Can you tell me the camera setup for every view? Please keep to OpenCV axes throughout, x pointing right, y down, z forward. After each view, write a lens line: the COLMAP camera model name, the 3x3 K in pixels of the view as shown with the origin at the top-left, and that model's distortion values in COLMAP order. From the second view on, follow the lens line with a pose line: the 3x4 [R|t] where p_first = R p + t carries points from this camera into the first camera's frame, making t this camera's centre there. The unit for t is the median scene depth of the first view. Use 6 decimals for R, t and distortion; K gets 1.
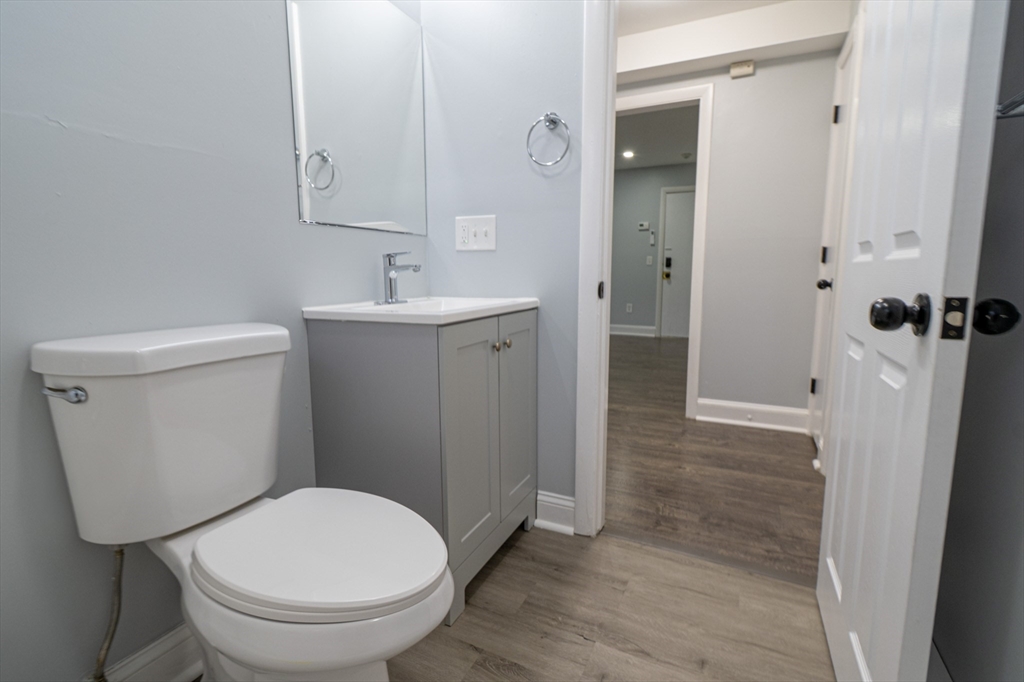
lens RADIAL K [[449.9, 0, 513.6], [0, 449.9, 336.0], [0, 0, 1]] dist [-0.002070, -0.000236]
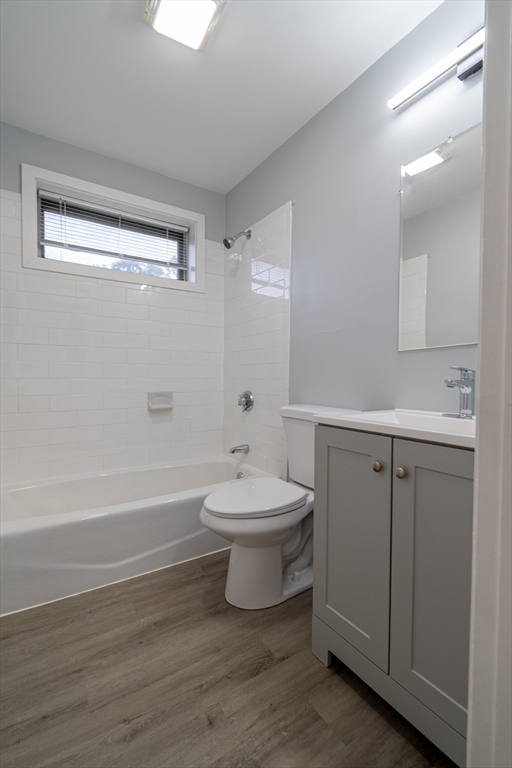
lens RADIAL K [[337.4, 0, 255.5], [0, 337.4, 383.4], [0, 0, 1]] dist [-0.002070, -0.000236]
pose [[-0.481575, 0.020889, -0.876156, 0.788277], [-0.125270, 0.987810, 0.092405, -0.203964], [0.867406, 0.154256, -0.473088, 1.202247]]
